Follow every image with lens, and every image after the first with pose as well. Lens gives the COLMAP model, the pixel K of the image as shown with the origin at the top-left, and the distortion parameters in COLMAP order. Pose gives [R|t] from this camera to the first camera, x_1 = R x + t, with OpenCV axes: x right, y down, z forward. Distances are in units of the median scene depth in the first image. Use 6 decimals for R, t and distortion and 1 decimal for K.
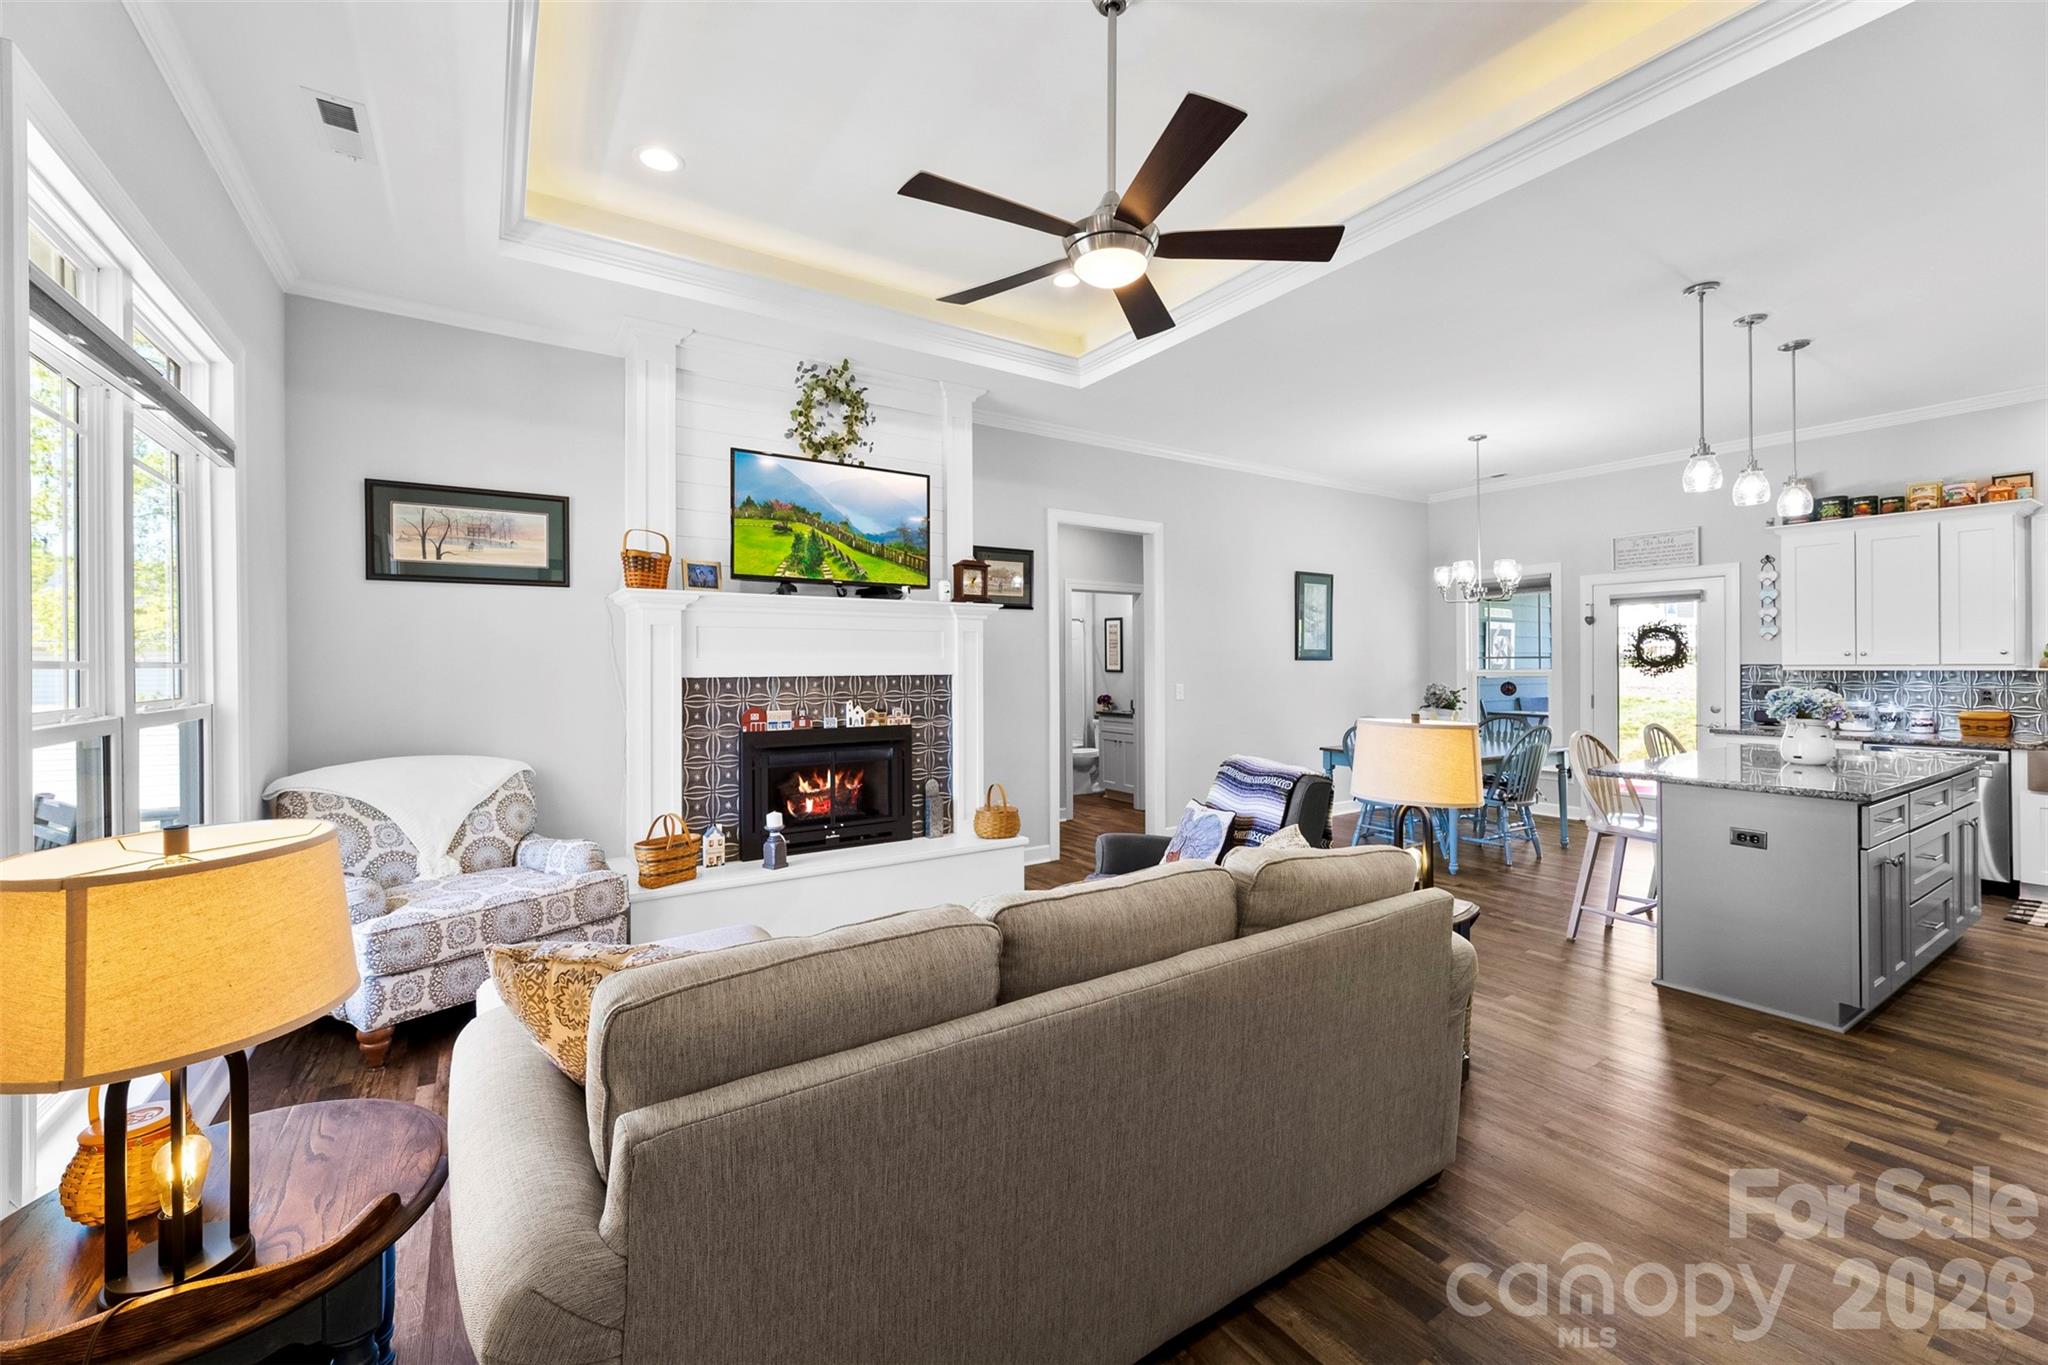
lens RADIAL K [[826.5, 0, 1011.9], [0, 826.5, 666.7], [0, 0, 1]] dist [-0.003361, 0.001264]
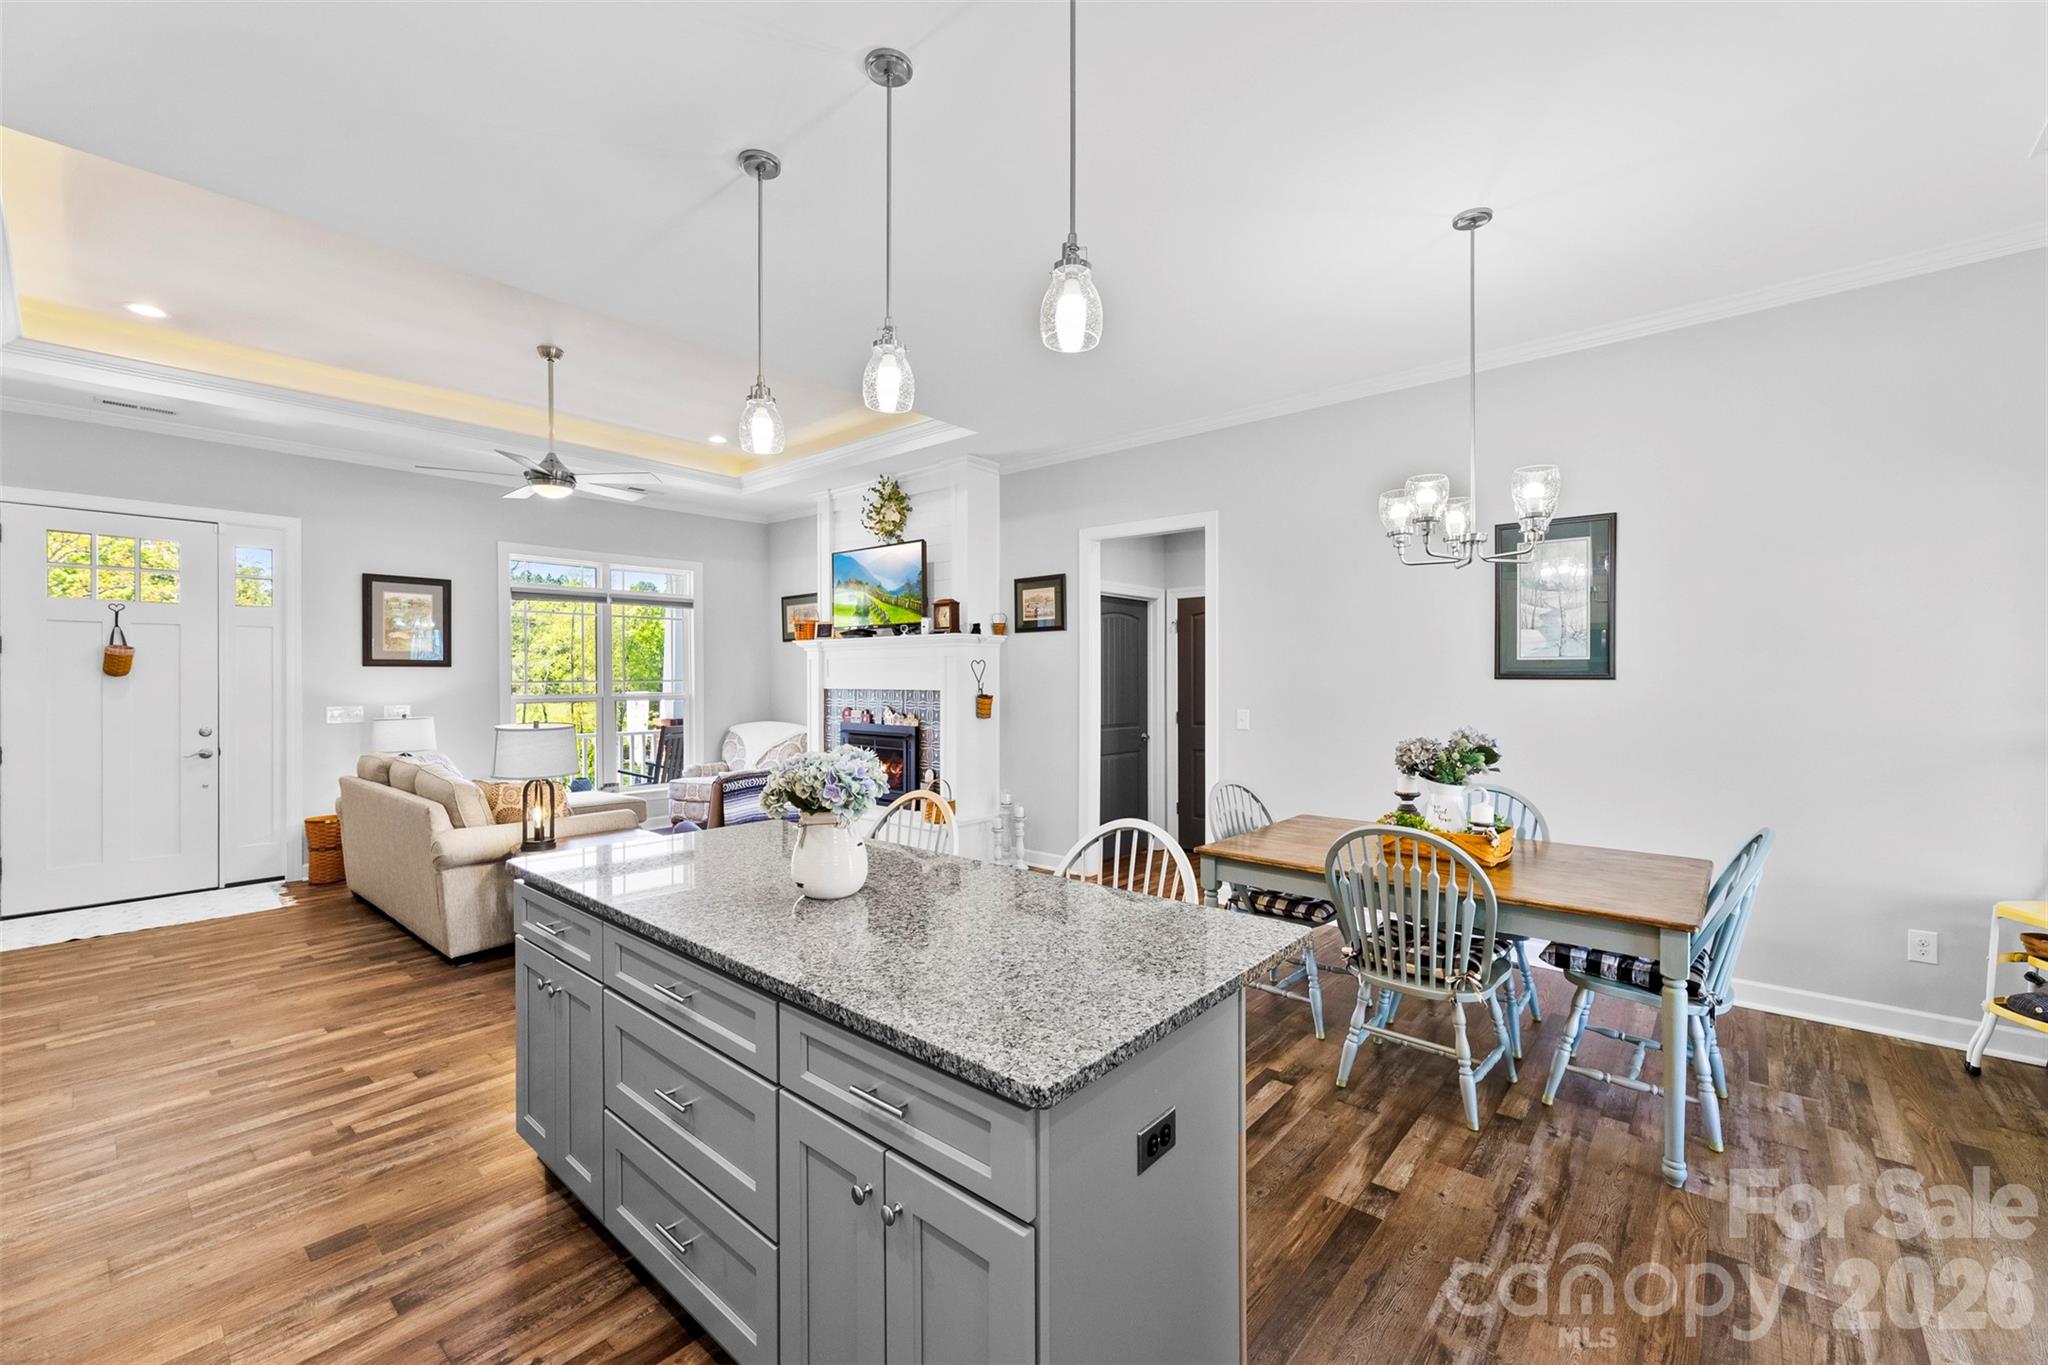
lens RADIAL K [[826.5, 0, 1024.6], [0, 826.5, 680.3], [0, 0, 1]] dist [-0.003361, 0.001264]
pose [[0.283153, 0.009358, -0.959029, 1.250297], [-0.000290, 0.999953, 0.009672, -0.019078], [0.959075, -0.002461, 0.283143, 0.802758]]
